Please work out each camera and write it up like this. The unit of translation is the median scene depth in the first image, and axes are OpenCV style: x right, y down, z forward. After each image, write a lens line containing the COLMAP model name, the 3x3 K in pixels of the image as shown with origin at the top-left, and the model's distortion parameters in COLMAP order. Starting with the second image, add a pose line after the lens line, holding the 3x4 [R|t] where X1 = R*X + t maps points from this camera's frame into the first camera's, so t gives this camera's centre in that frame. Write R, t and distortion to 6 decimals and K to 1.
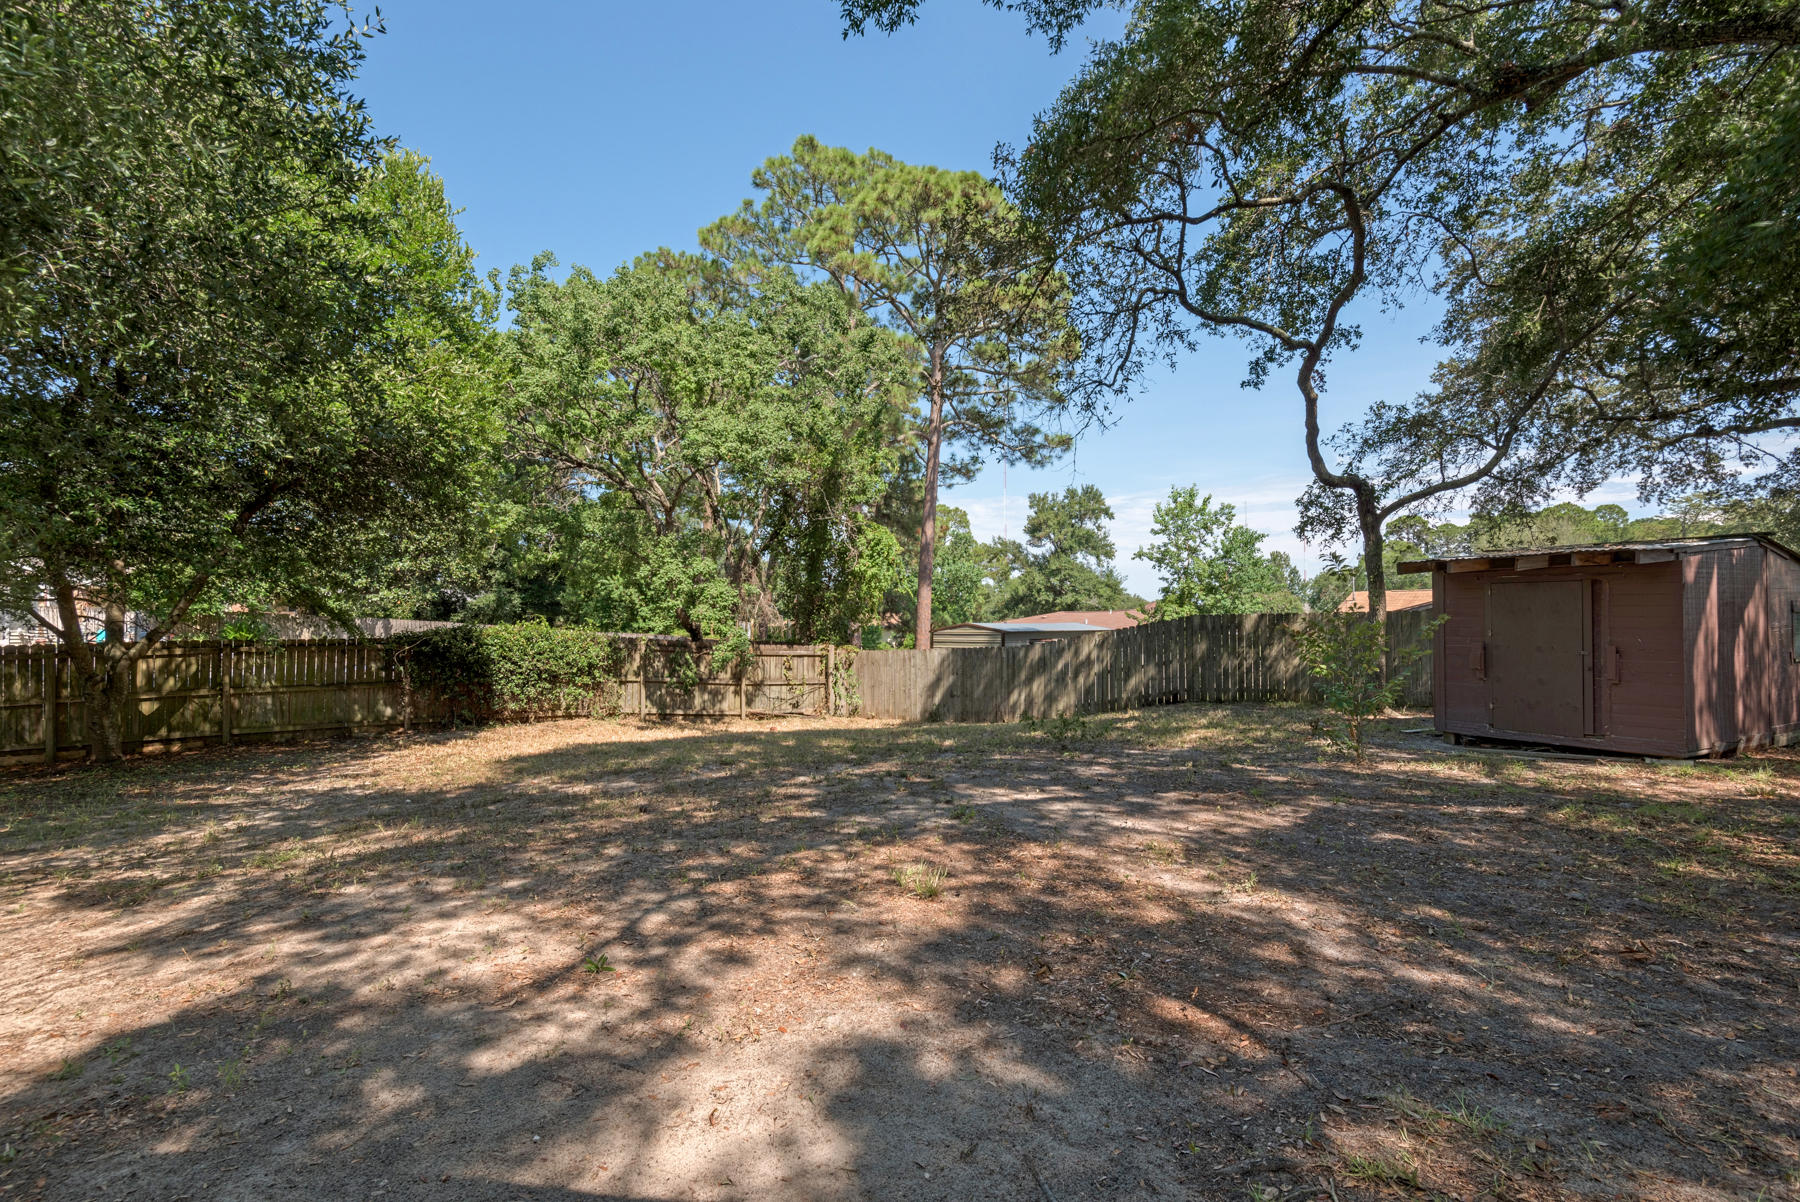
lens RADIAL K [[817.8, 0, 896.1], [0, 817.8, 612.0], [0, 0, 1]] dist [0.012056, -0.005763]
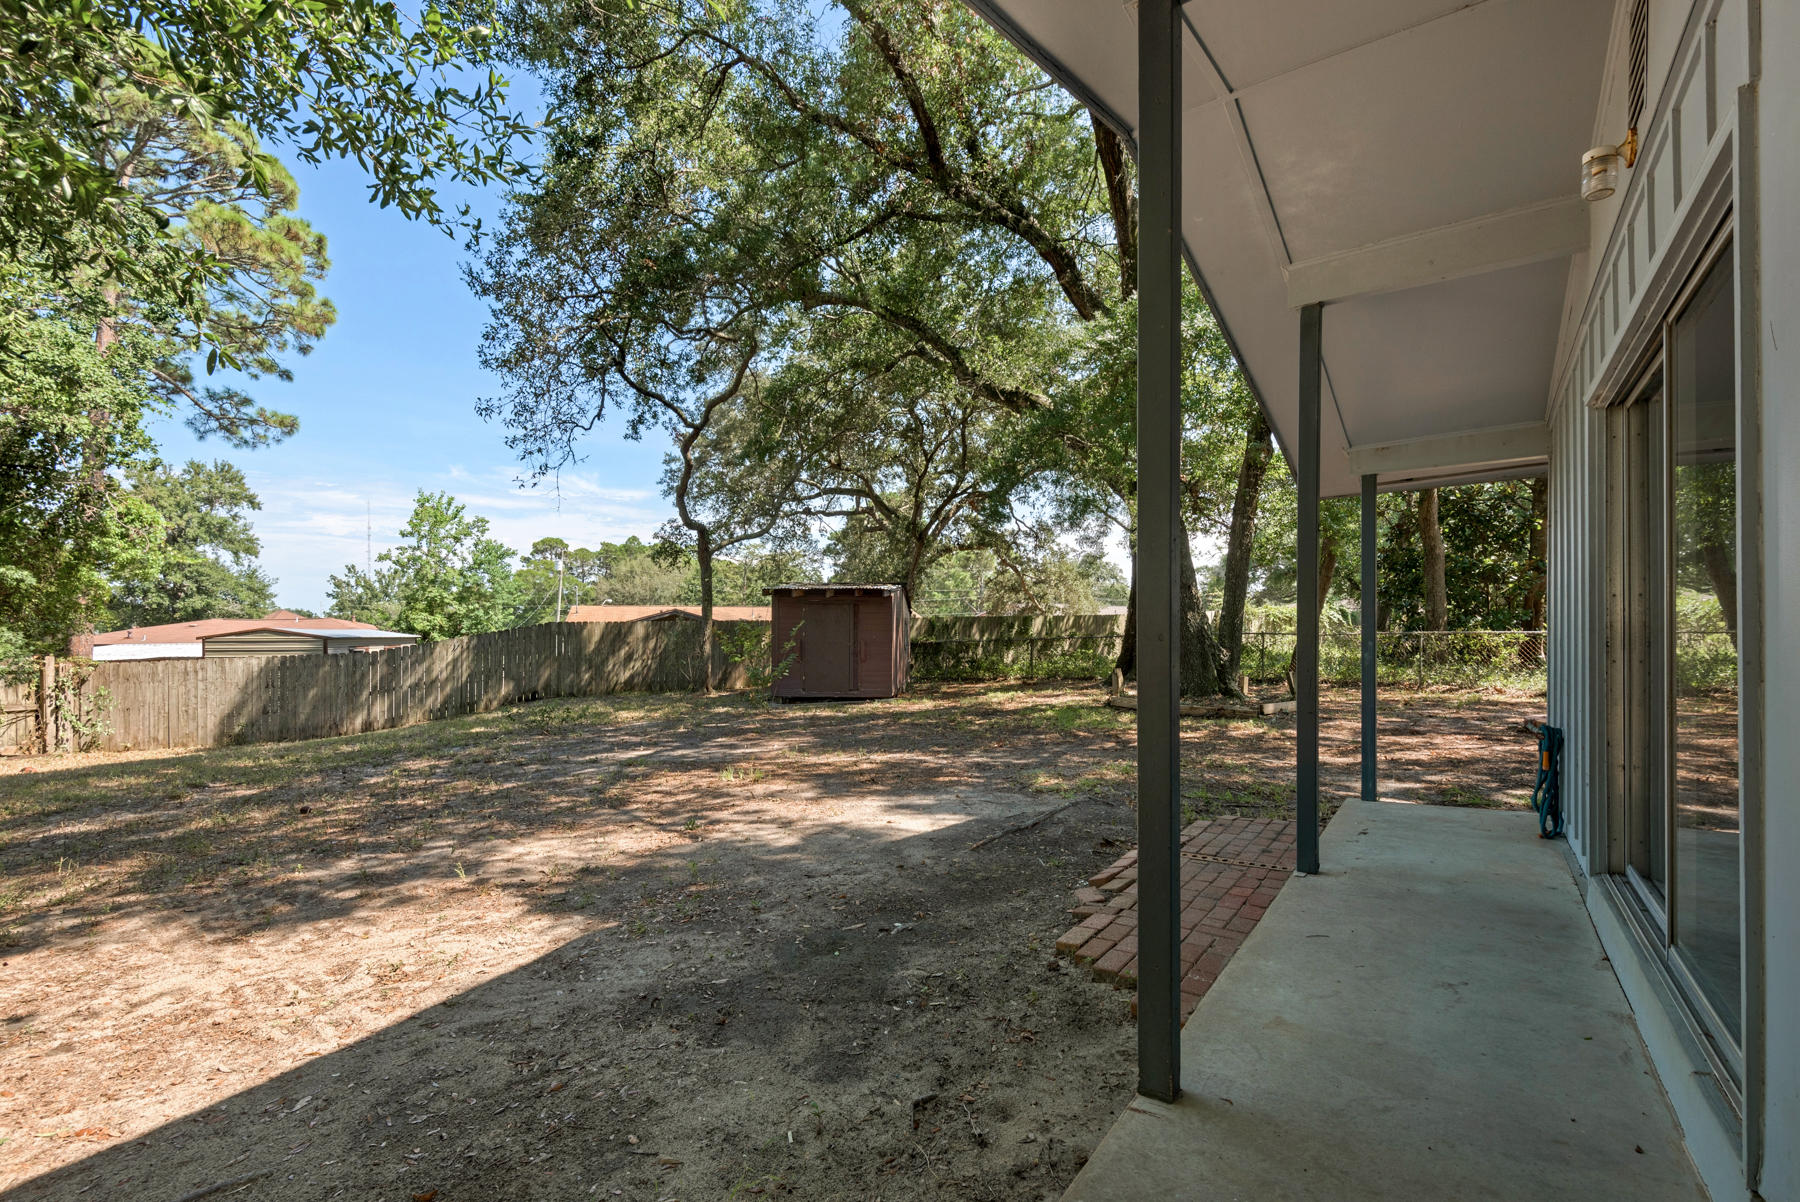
lens RADIAL K [[817.8, 0, 902.3], [0, 817.8, 633.9], [0, 0, 1]] dist [0.012056, -0.005763]
pose [[0.559553, 0.004267, 0.828783, -0.241517], [-0.012852, 0.999911, 0.003529, 0.007736], [-0.828695, -0.012626, 0.559558, -0.032939]]
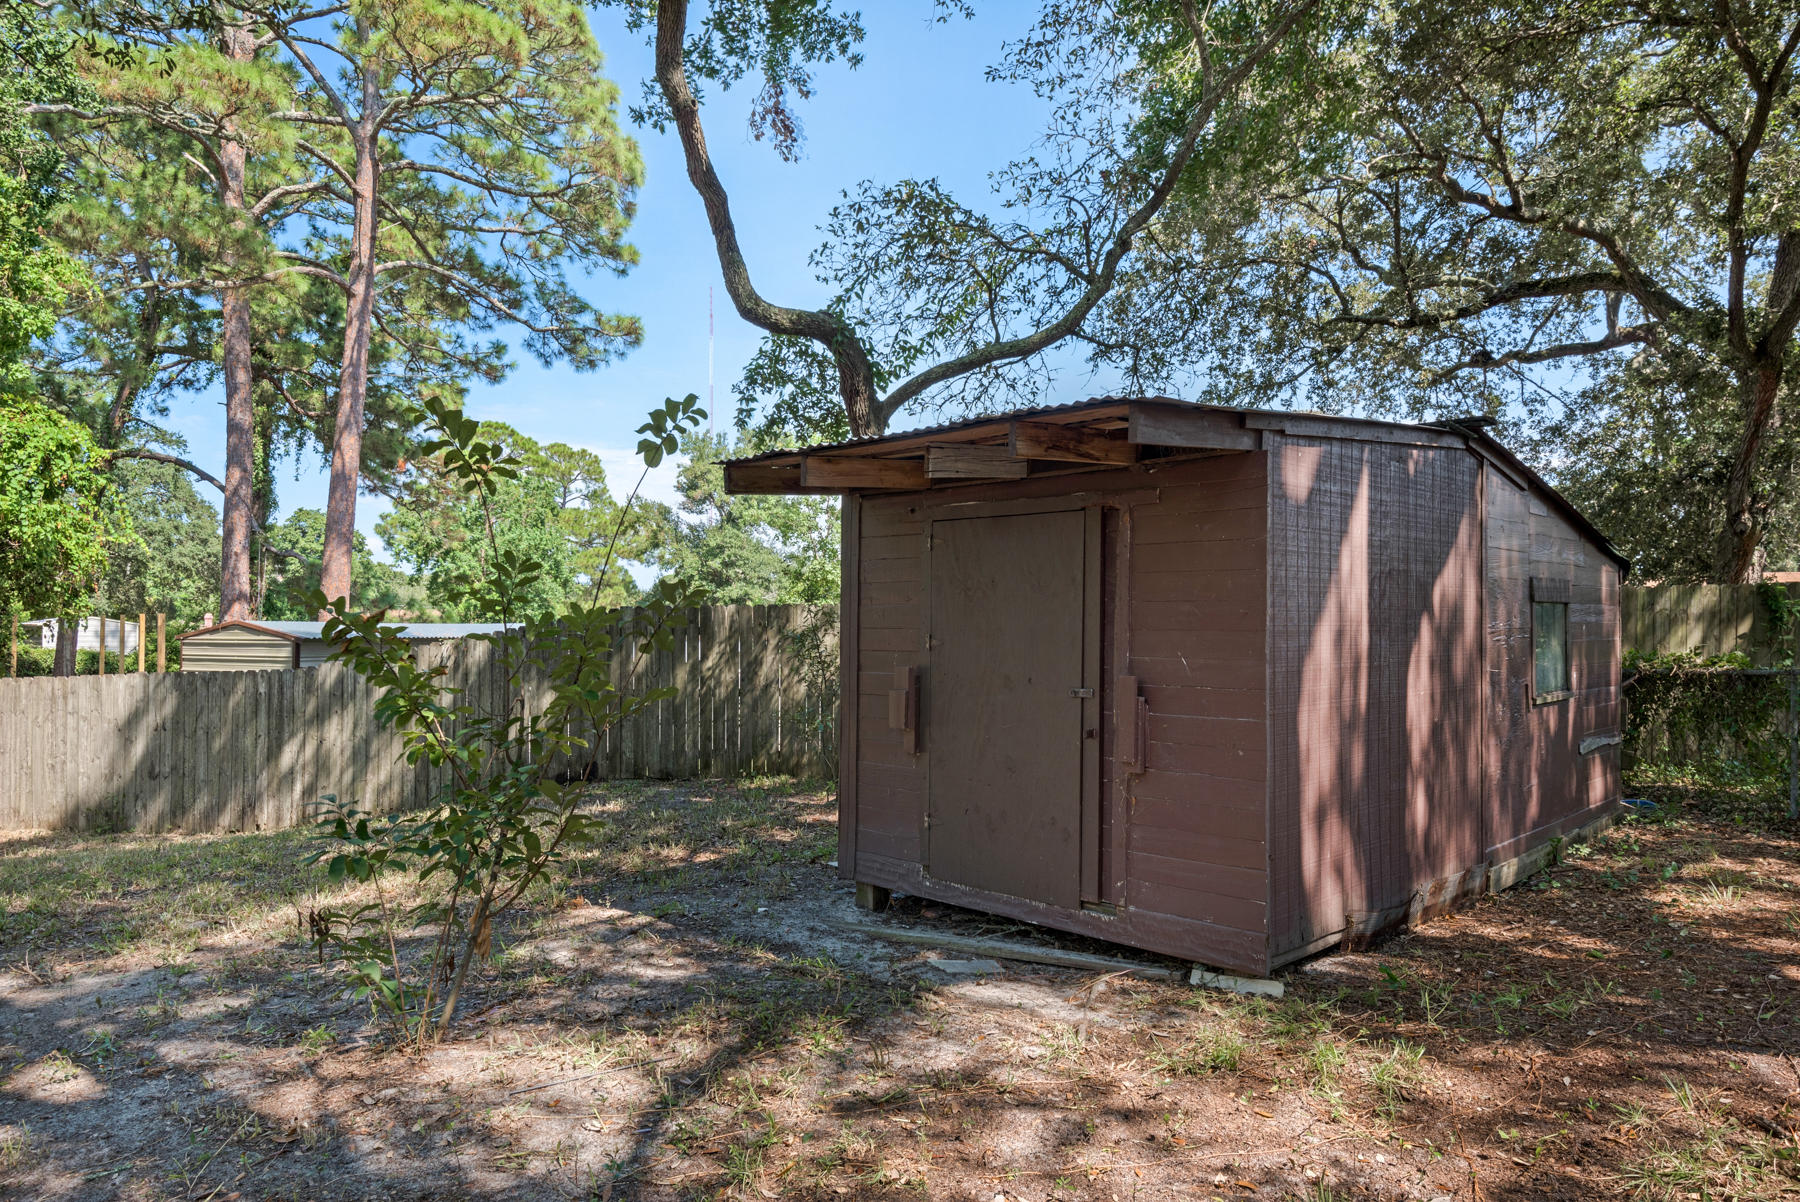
lens RADIAL K [[1152.7, 0, 908.1], [0, 1152.7, 612.7], [0, 0, 1]] dist [0.047673, -0.000004]
pose [[0.955931, 0.006948, 0.293510, 0.245300], [-0.006902, 0.999975, -0.001192, 0.005428], [-0.293511, -0.000886, 0.955955, 0.205863]]
